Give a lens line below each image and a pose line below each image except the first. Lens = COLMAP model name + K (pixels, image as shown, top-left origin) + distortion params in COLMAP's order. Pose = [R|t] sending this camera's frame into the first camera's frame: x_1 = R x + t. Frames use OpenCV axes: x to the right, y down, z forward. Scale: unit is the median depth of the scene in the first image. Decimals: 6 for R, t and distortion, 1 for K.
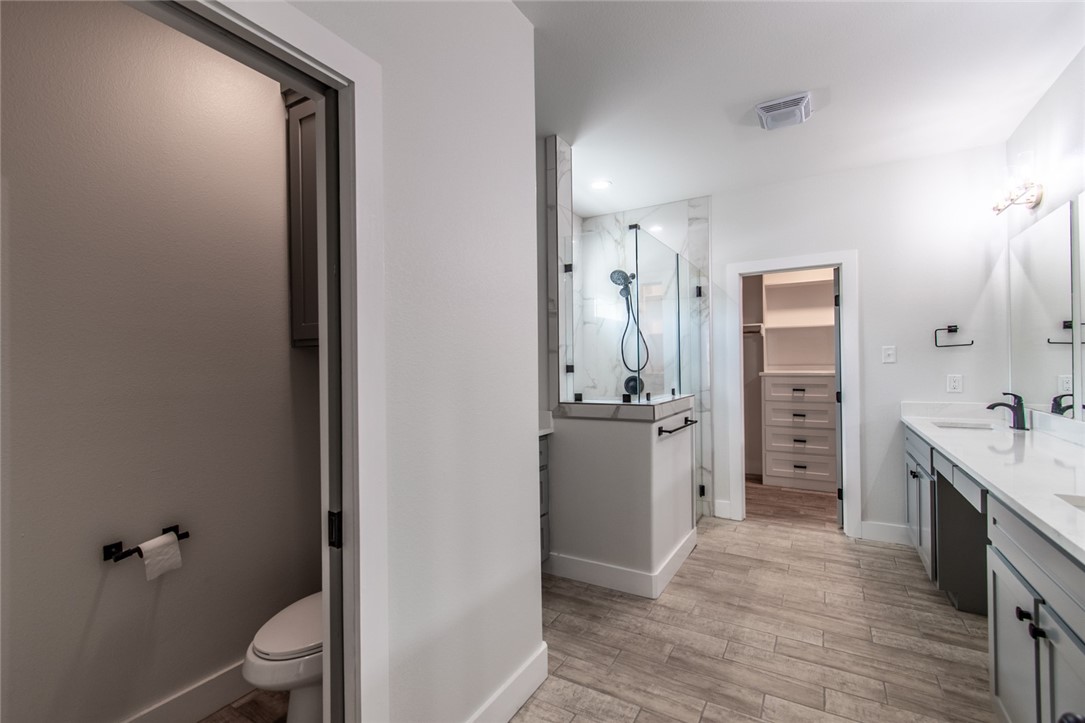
lens RADIAL K [[485.7, 0, 535.8], [0, 485.7, 362.9], [0, 0, 1]] dist [0.005291, -0.001353]
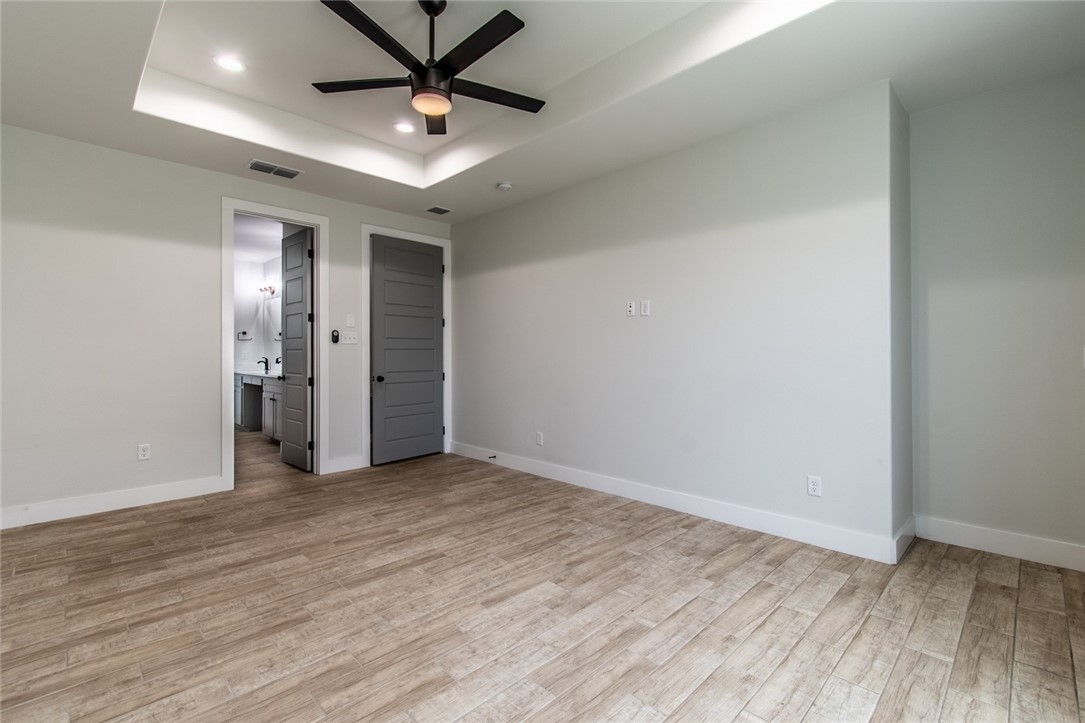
lens RADIAL K [[485.7, 0, 539.2], [0, 485.7, 349.6], [0, 0, 1]] dist [0.005291, -0.001353]
pose [[0.251185, 0.016577, 0.967797, -1.162920], [-0.007917, 0.999855, -0.015071, 0.040123], [-0.967907, -0.003877, 0.251280, -1.071999]]
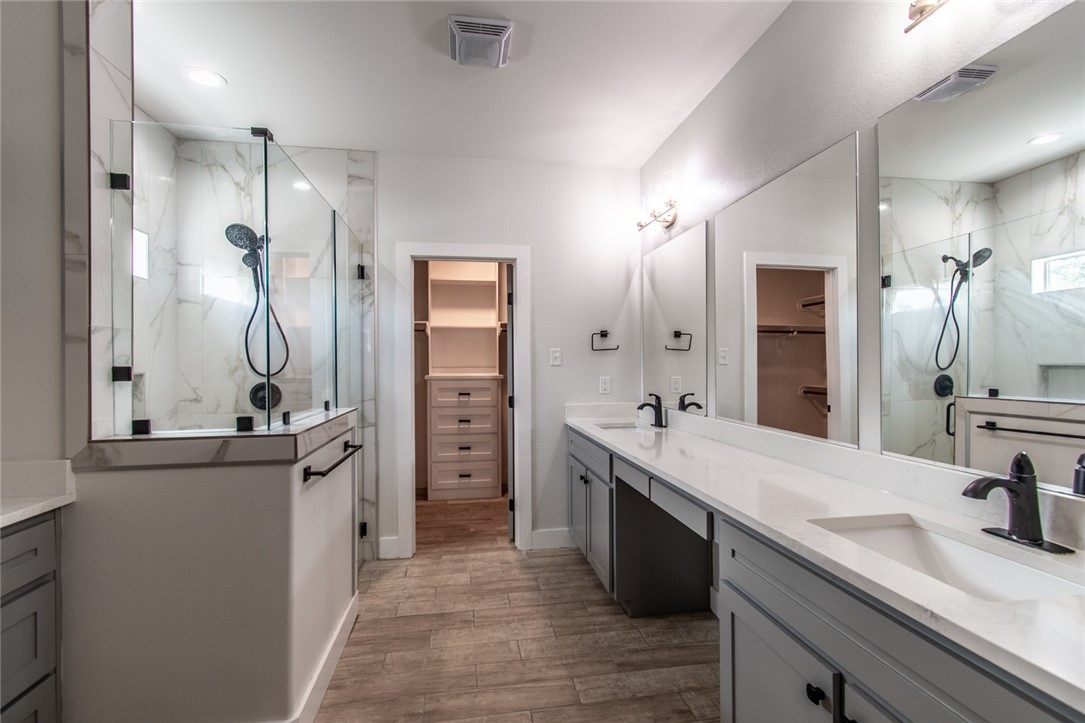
lens RADIAL K [[485.7, 0, 542.0], [0, 485.7, 363.3], [0, 0, 1]] dist [0.005291, -0.001353]
pose [[0.761781, 0.008044, 0.647785, 0.070910], [-0.005795, 0.999968, -0.005602, 0.001241], [-0.647809, 0.000514, 0.761802, 0.288221]]
